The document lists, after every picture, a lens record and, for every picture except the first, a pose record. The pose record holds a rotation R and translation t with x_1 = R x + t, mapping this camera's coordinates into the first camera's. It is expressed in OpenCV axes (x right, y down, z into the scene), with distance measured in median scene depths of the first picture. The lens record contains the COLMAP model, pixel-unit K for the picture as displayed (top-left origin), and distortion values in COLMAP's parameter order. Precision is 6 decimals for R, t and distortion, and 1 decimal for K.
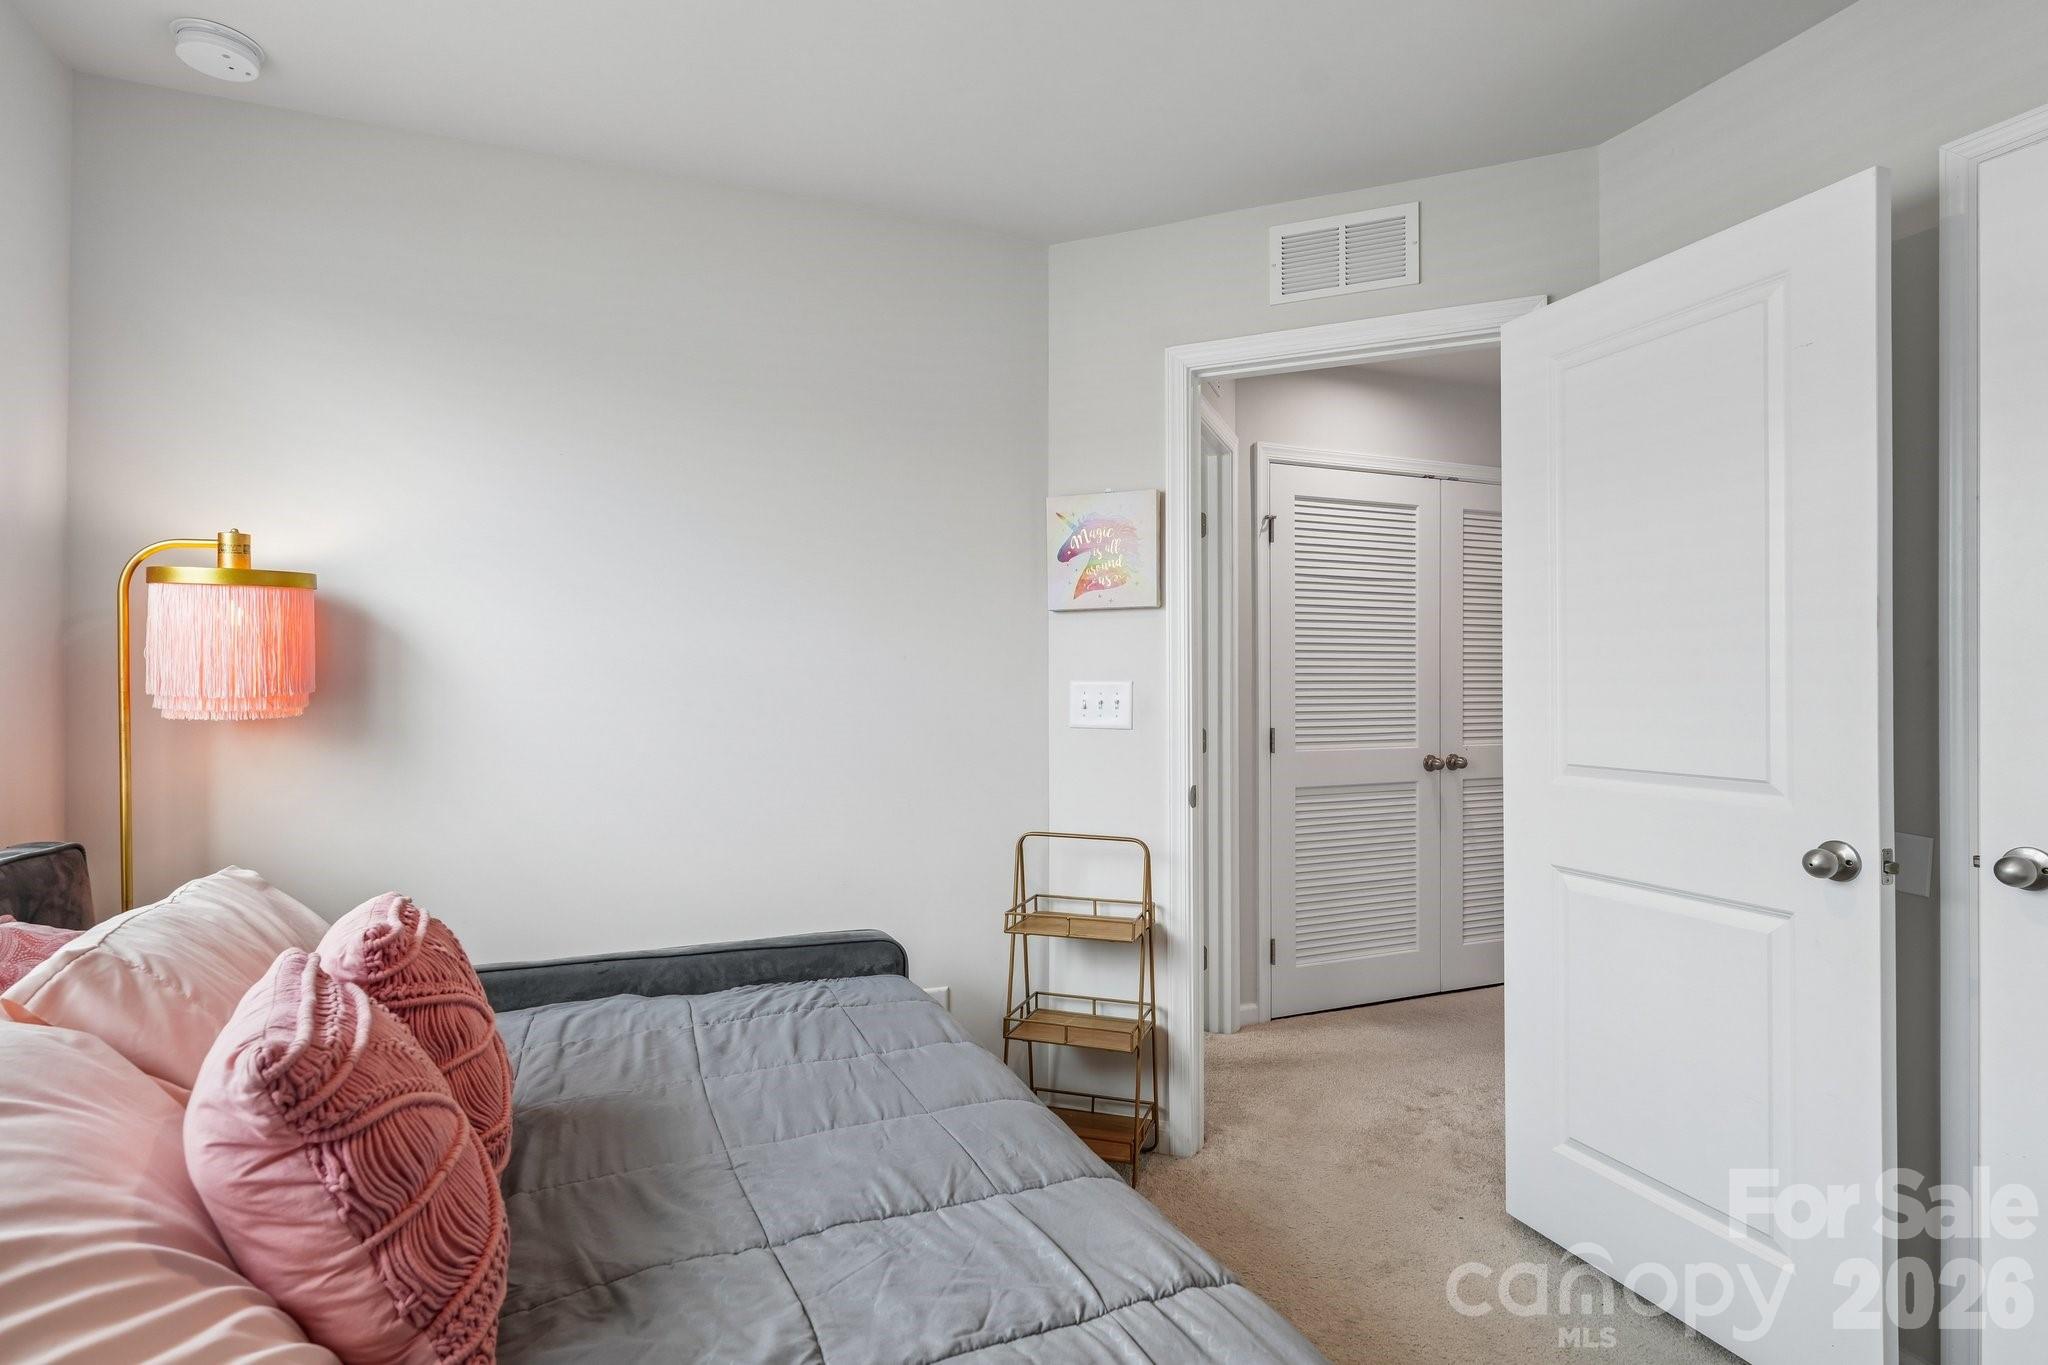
lens RADIAL K [[1019.6, 0, 1059.0], [0, 1019.6, 636.2], [0, 0, 1]] dist [0.002313, 0.000719]
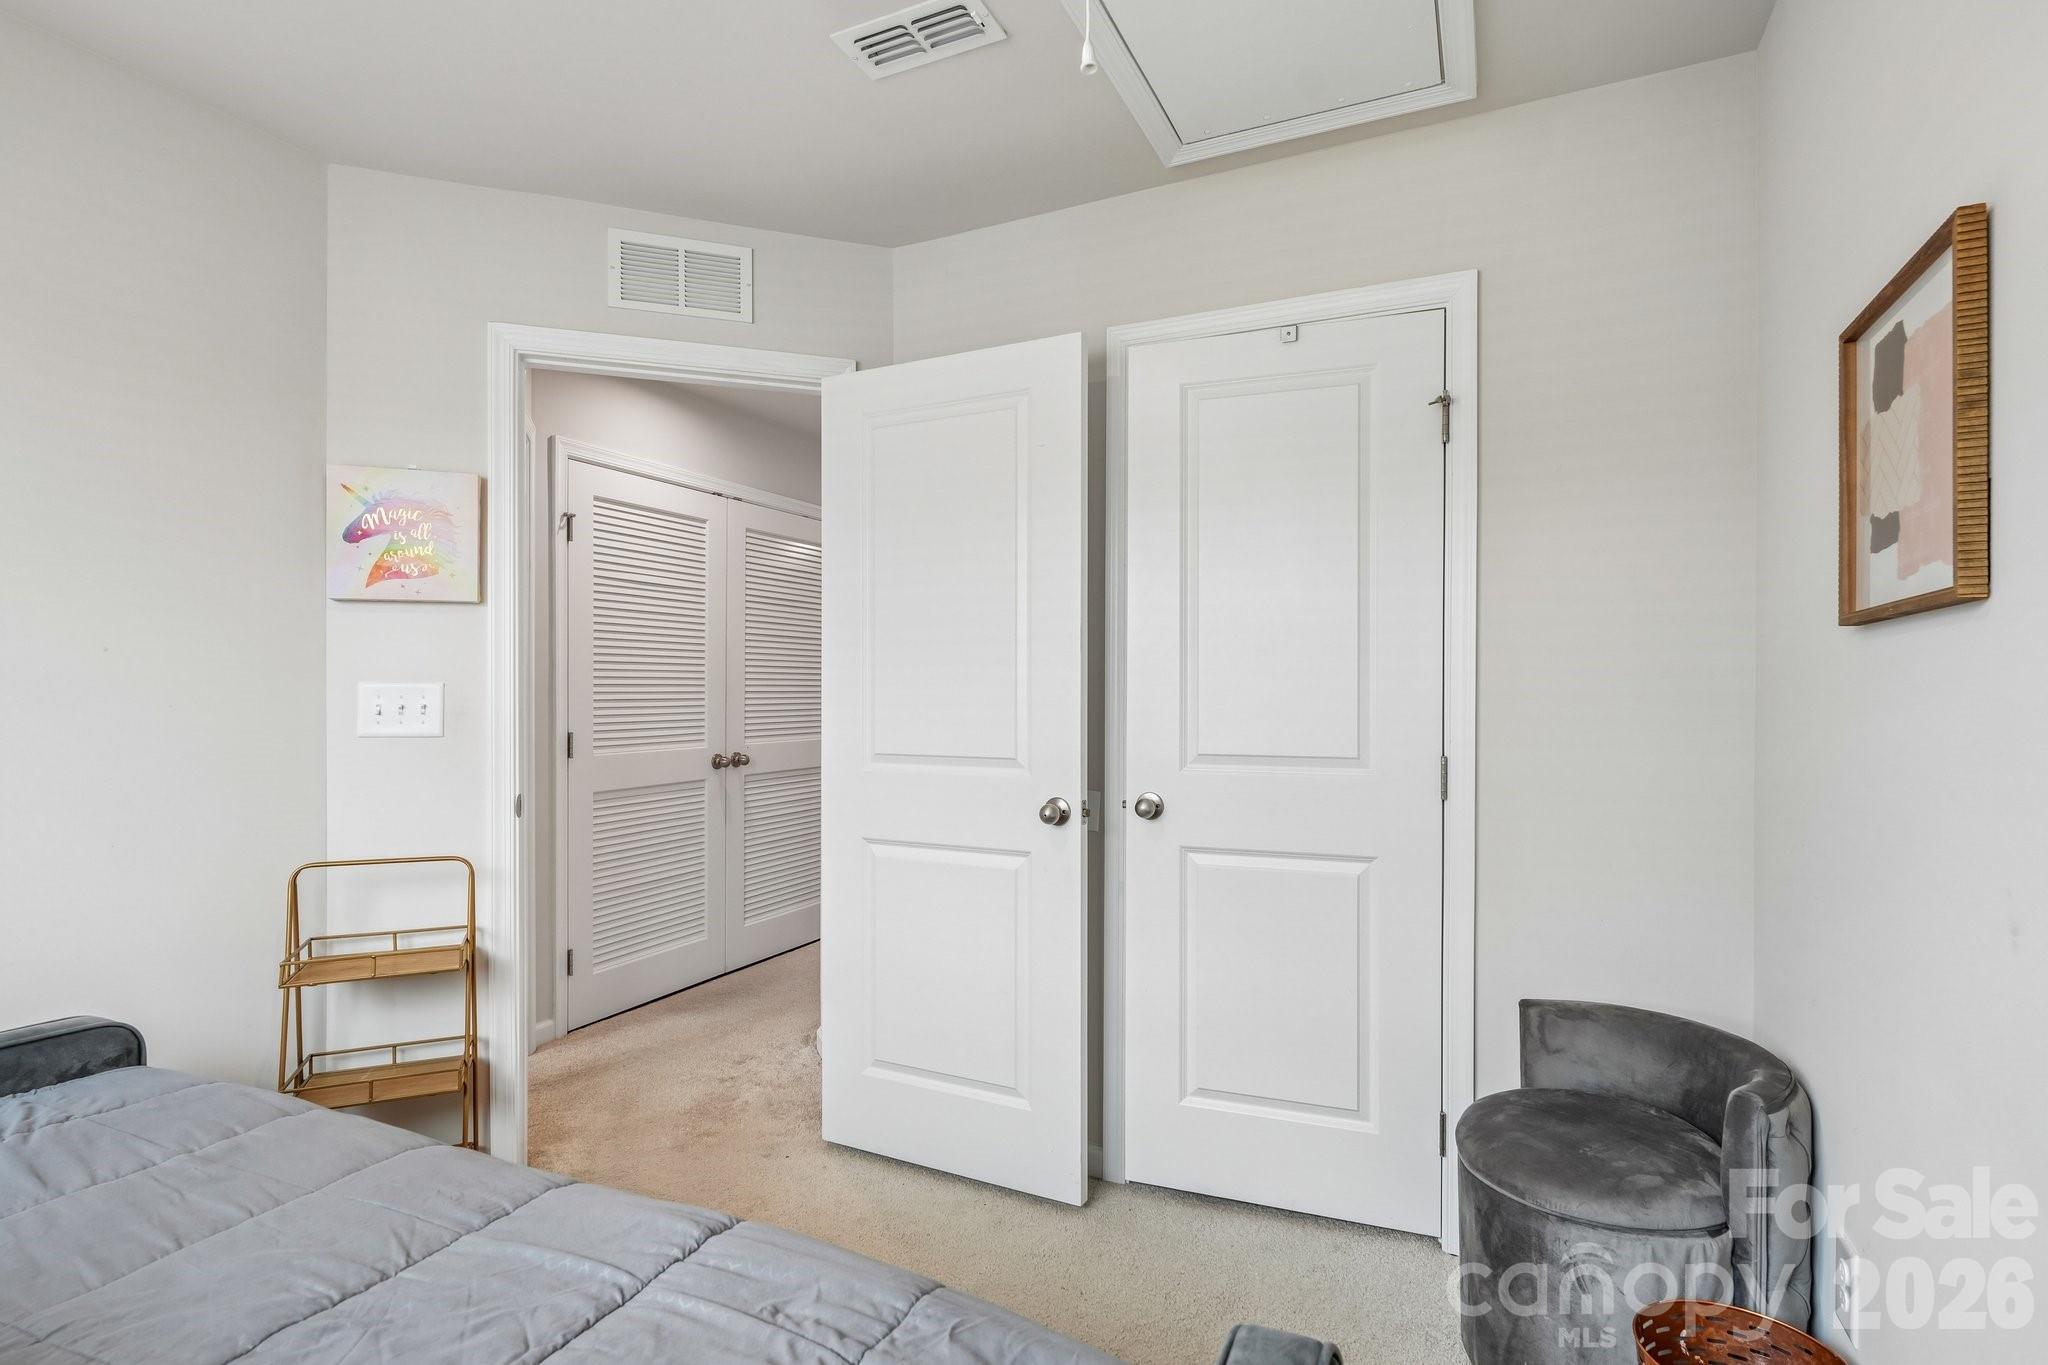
lens RADIAL K [[1033.3, 0, 1020.1], [0, 1033.3, 628.5], [0, 0, 1]] dist [0.002542, 0.000335]
pose [[0.732611, 0.041697, 0.679370, -0.186124], [-0.033686, 0.999120, -0.024996, 0.001448], [-0.679814, -0.004573, 0.733370, -0.015711]]
